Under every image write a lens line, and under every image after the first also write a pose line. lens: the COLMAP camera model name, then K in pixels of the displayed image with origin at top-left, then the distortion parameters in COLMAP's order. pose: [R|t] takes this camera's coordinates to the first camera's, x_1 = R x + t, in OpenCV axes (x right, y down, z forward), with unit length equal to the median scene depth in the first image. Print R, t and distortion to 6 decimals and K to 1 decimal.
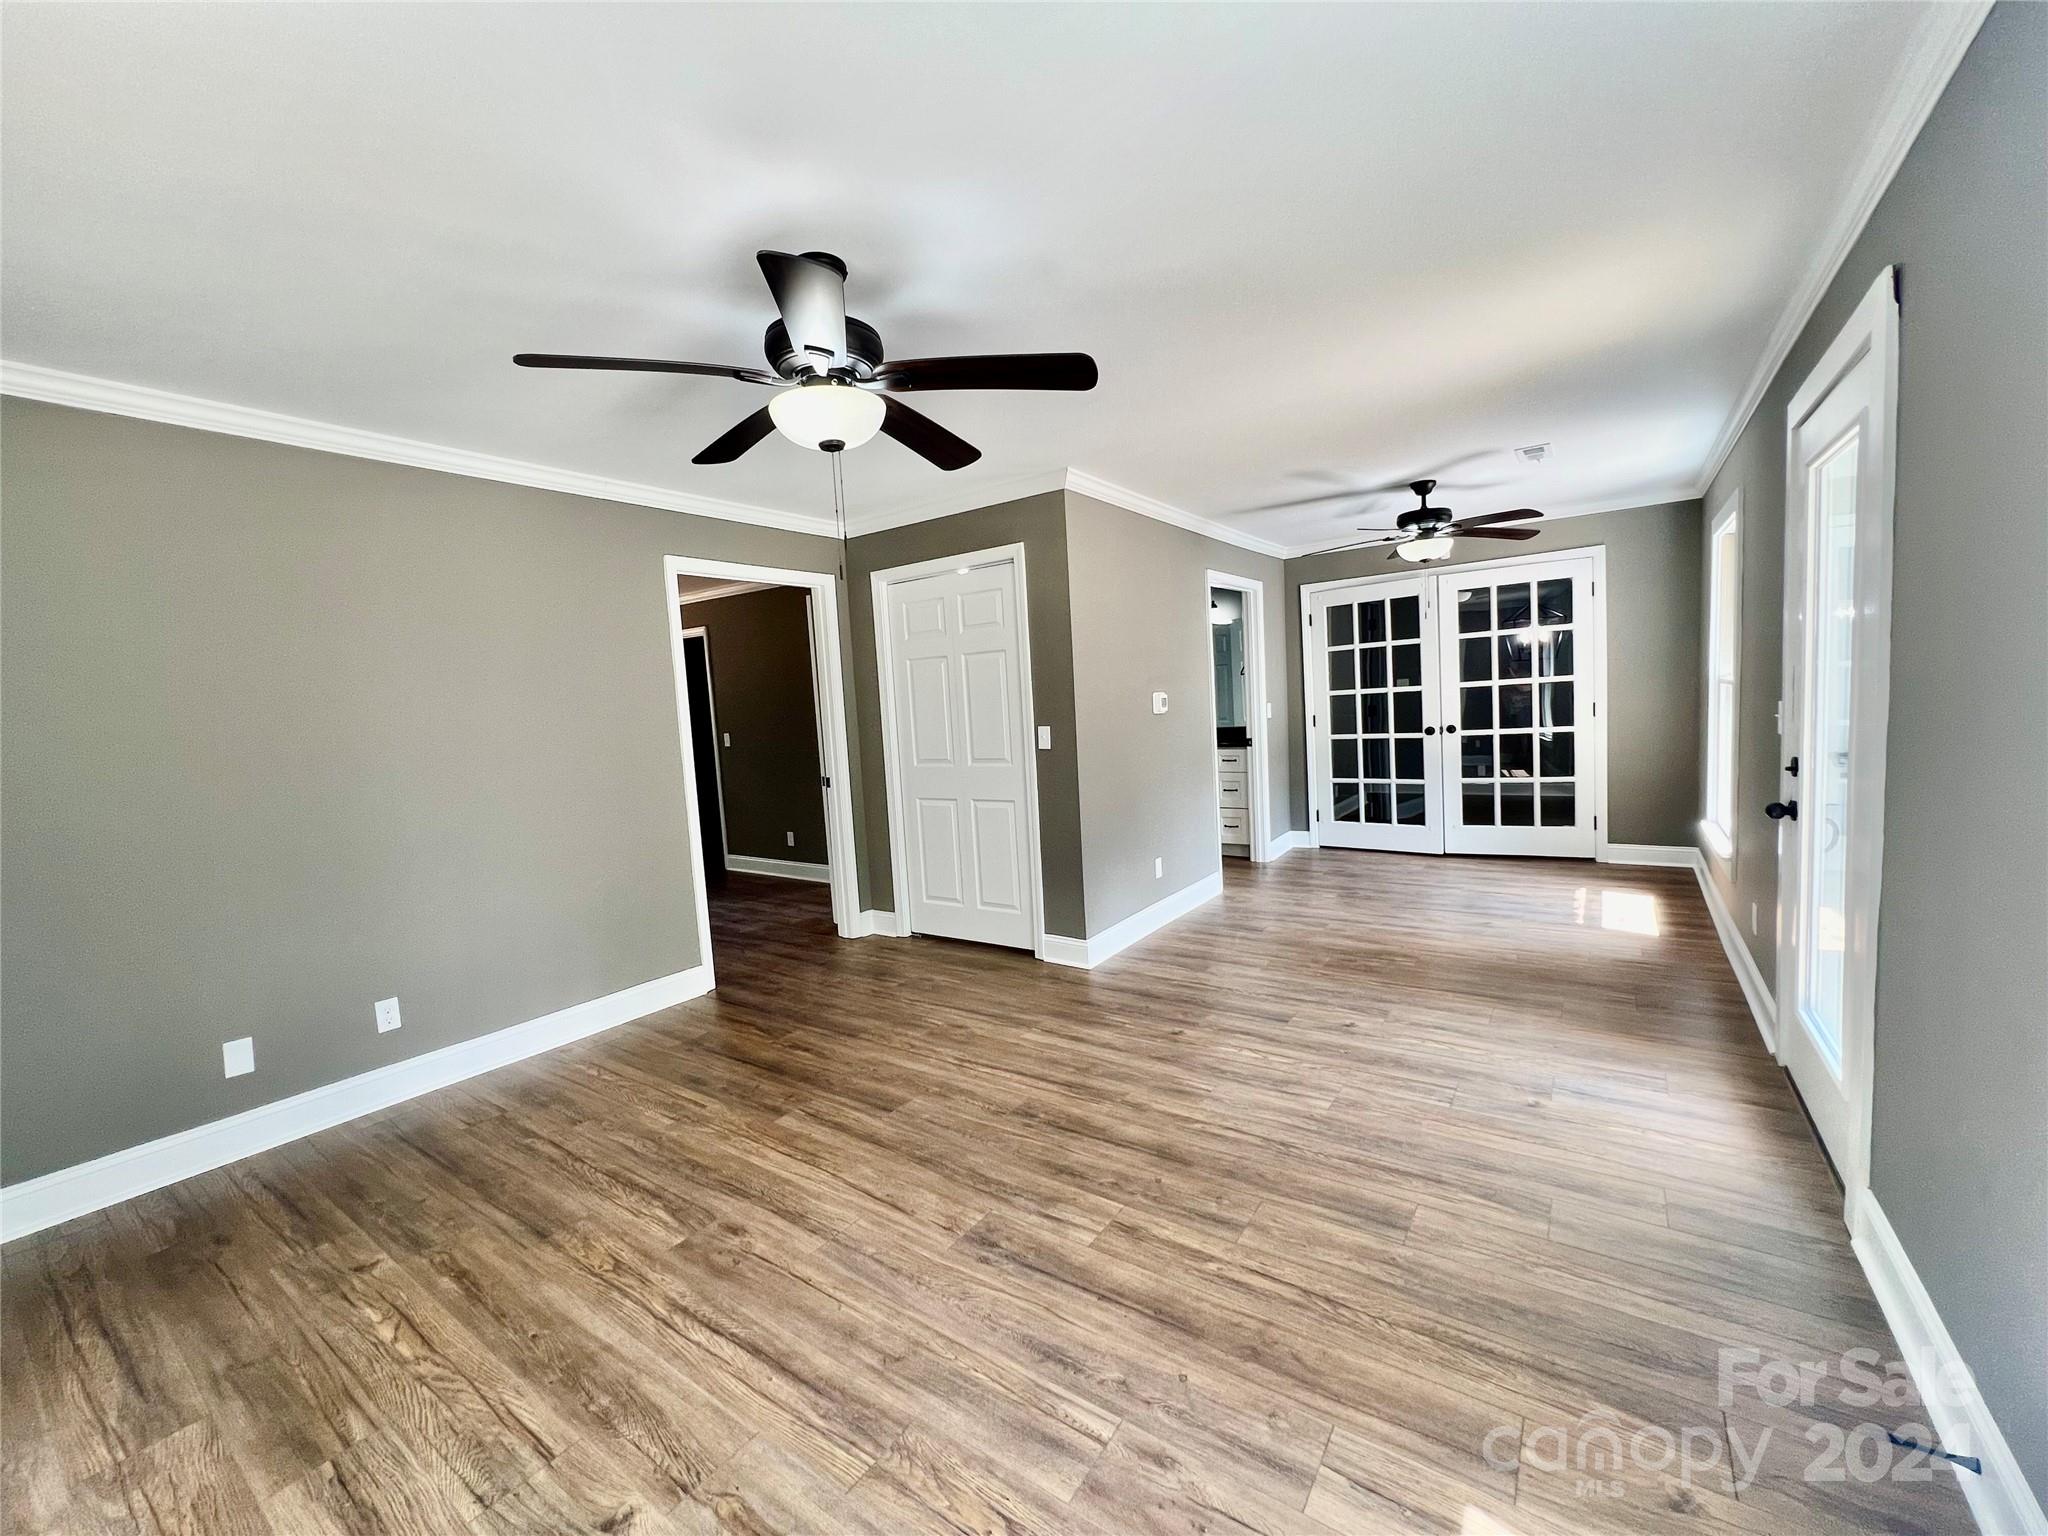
lens RADIAL K [[821.3, 0, 1031.9], [0, 821.3, 770.8], [0, 0, 1]] dist [-0.003958, 0.001367]
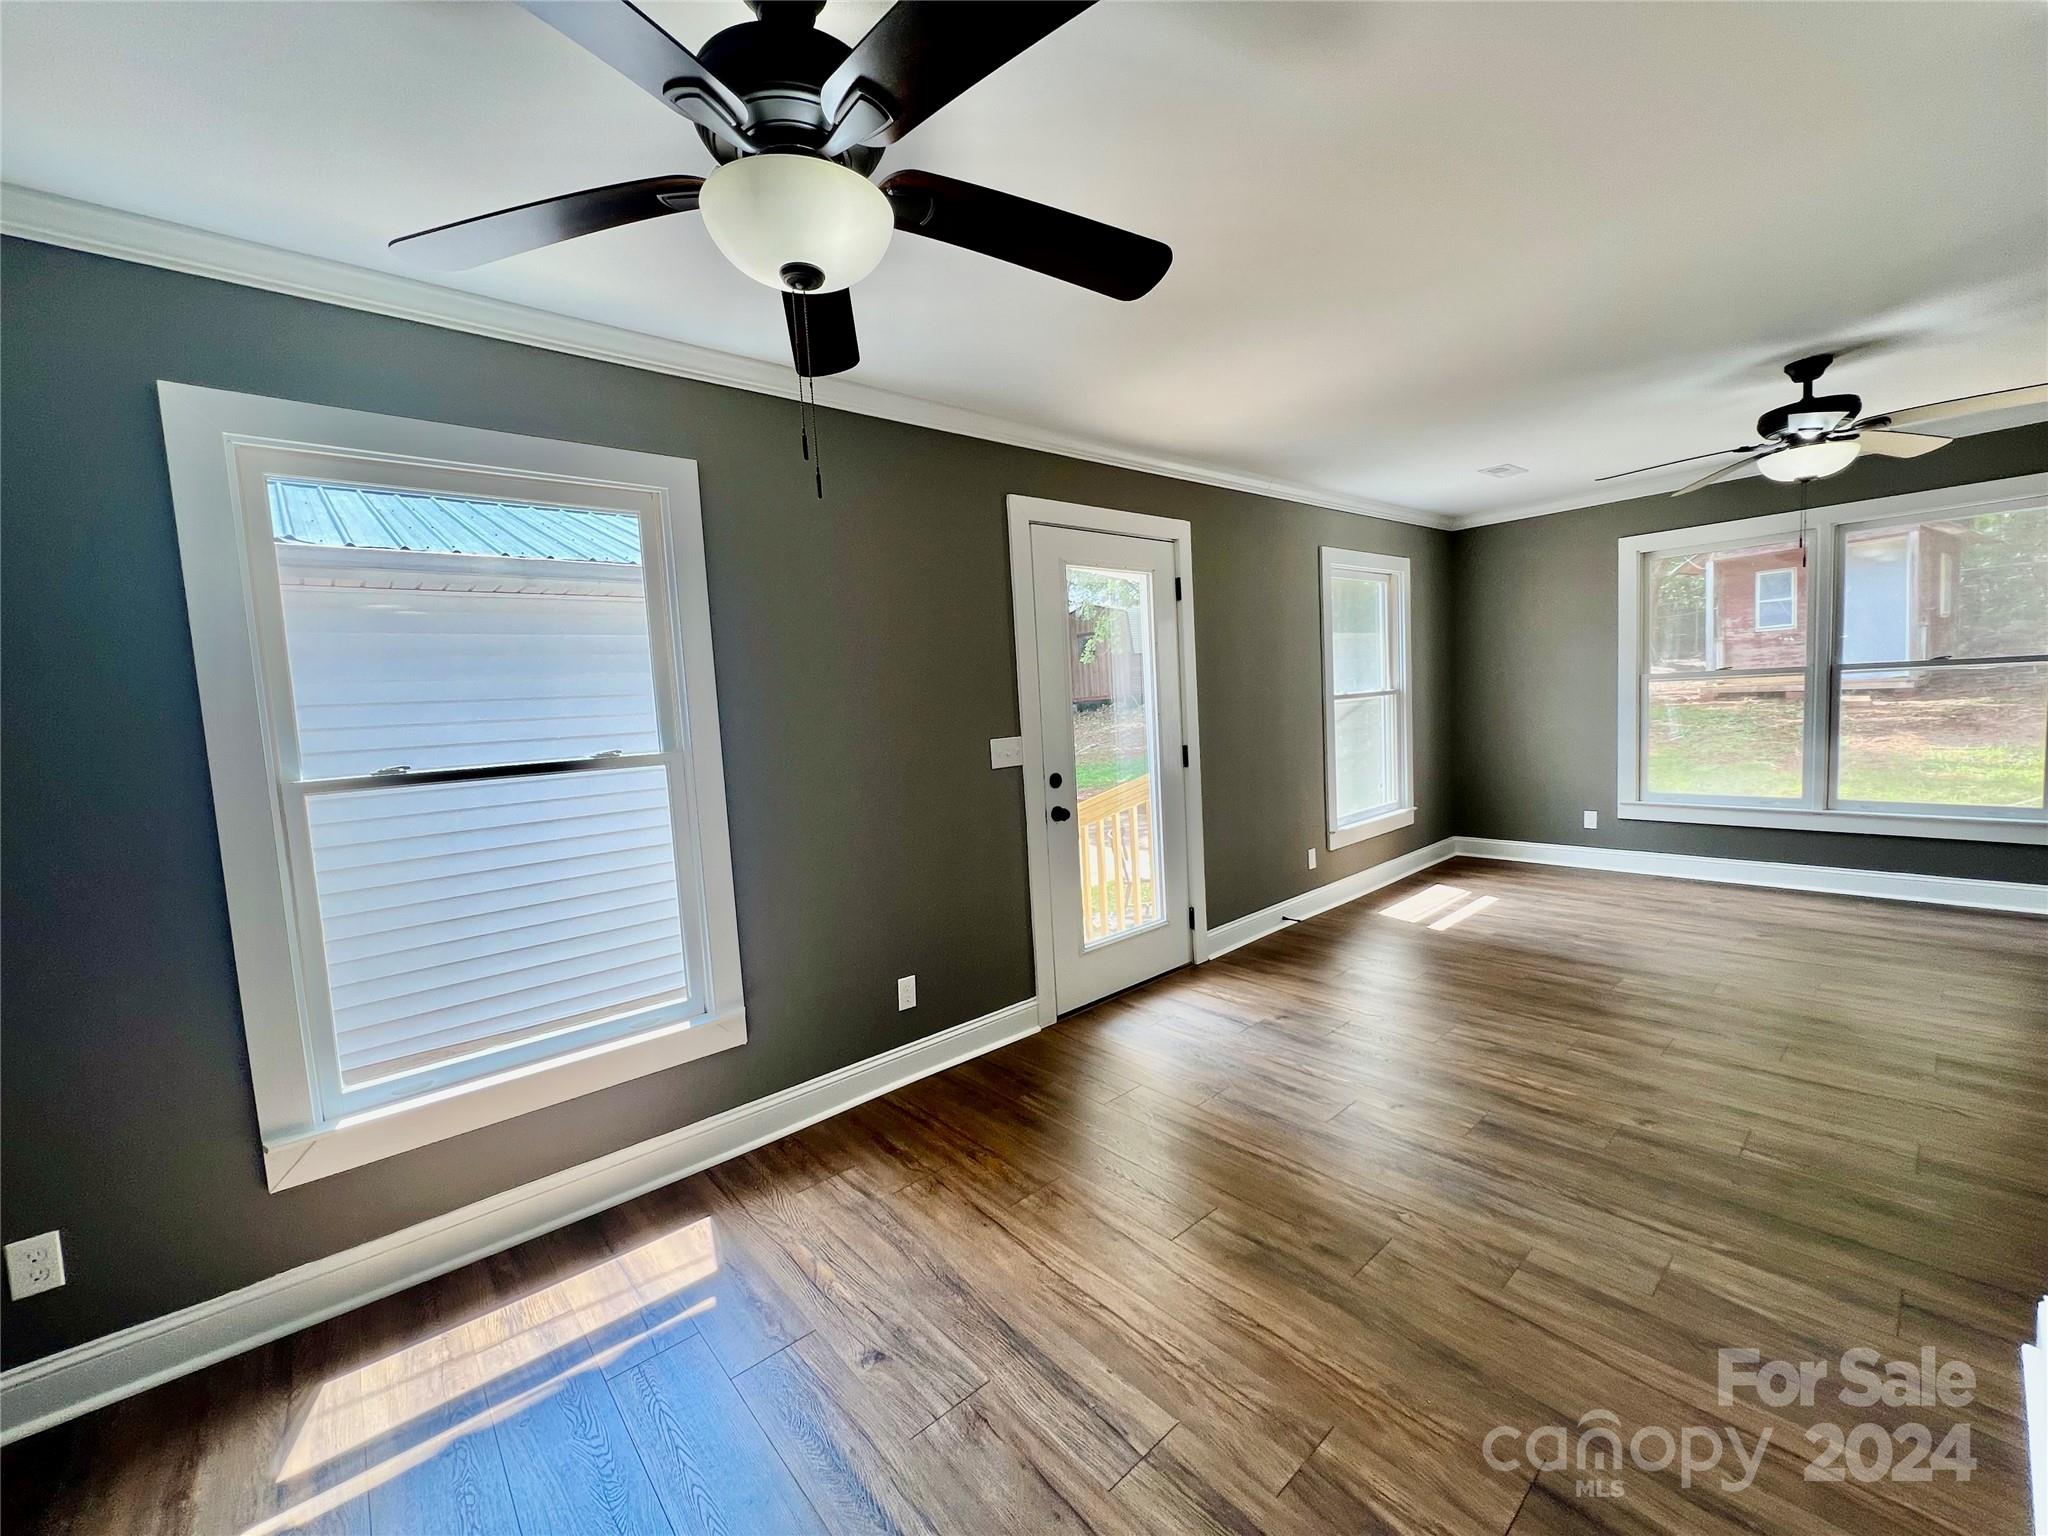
lens RADIAL K [[821.3, 0, 1031.4], [0, 821.3, 758.3], [0, 0, 1]] dist [-0.003958, 0.001367]
pose [[-0.963155, 0.093045, 0.252338, 0.575594], [0.132523, 0.980628, 0.144244, -0.214701], [-0.234029, 0.172370, -0.956828, 2.072253]]
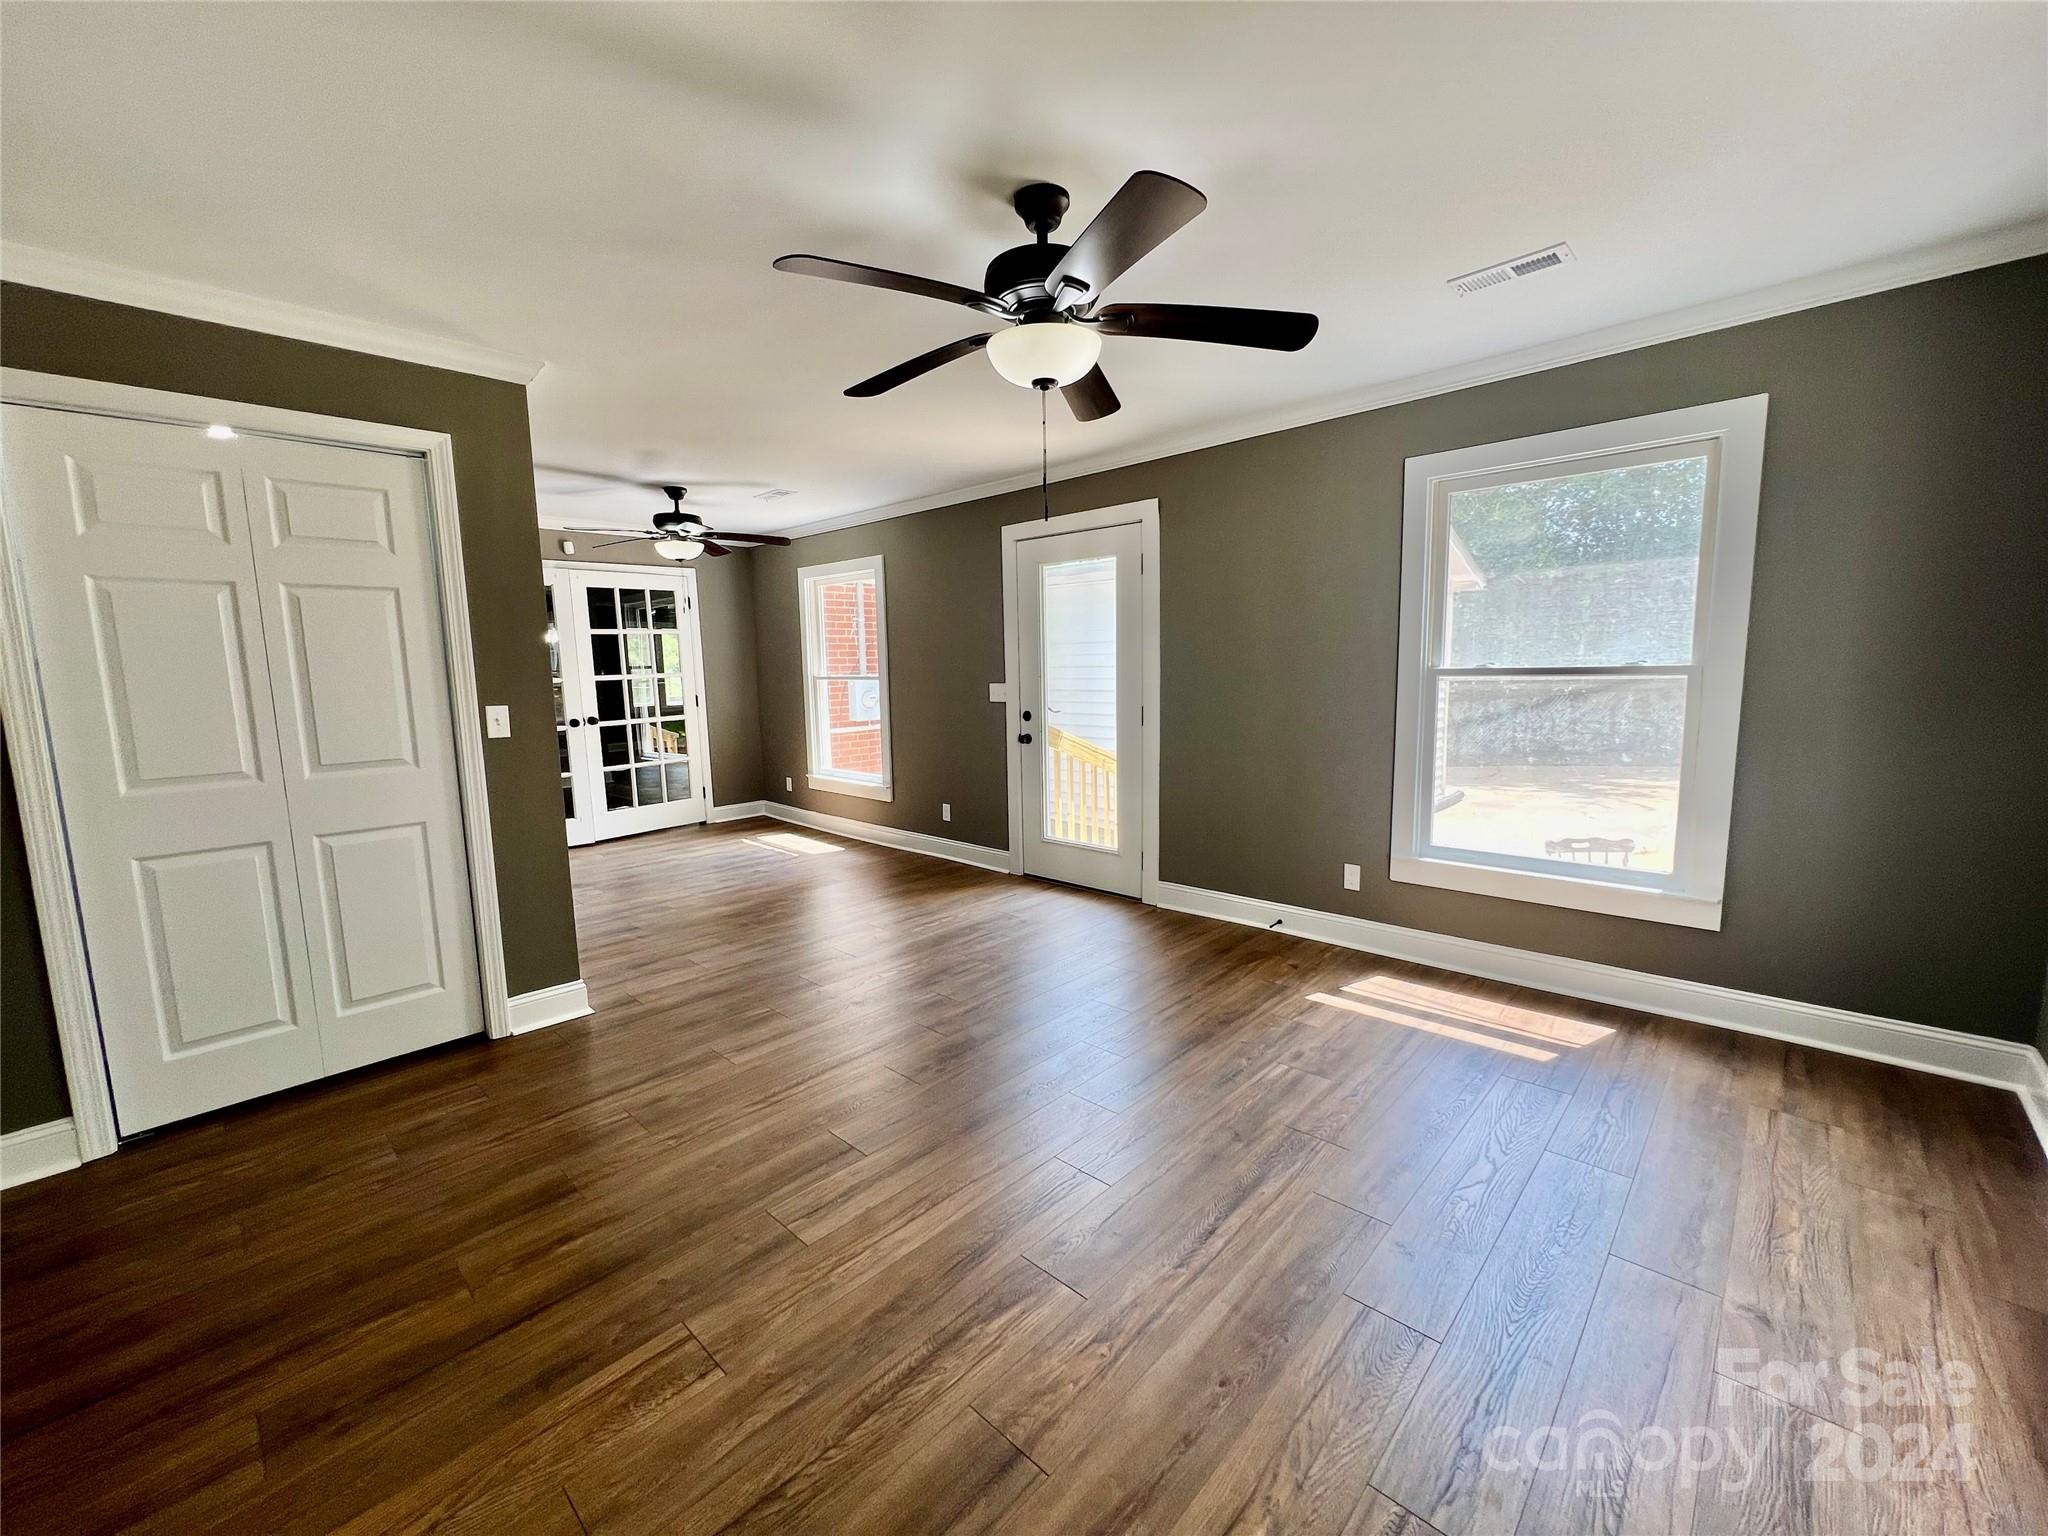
lens RADIAL K [[821.3, 0, 1020.5], [0, 821.3, 760.4], [0, 0, 1]] dist [-0.003958, 0.001367]
pose [[0.153899, -0.063099, 0.986070, -0.909361], [0.098353, 0.993981, 0.048255, 0.004910], [-0.983180, 0.089556, 0.159178, 0.652211]]
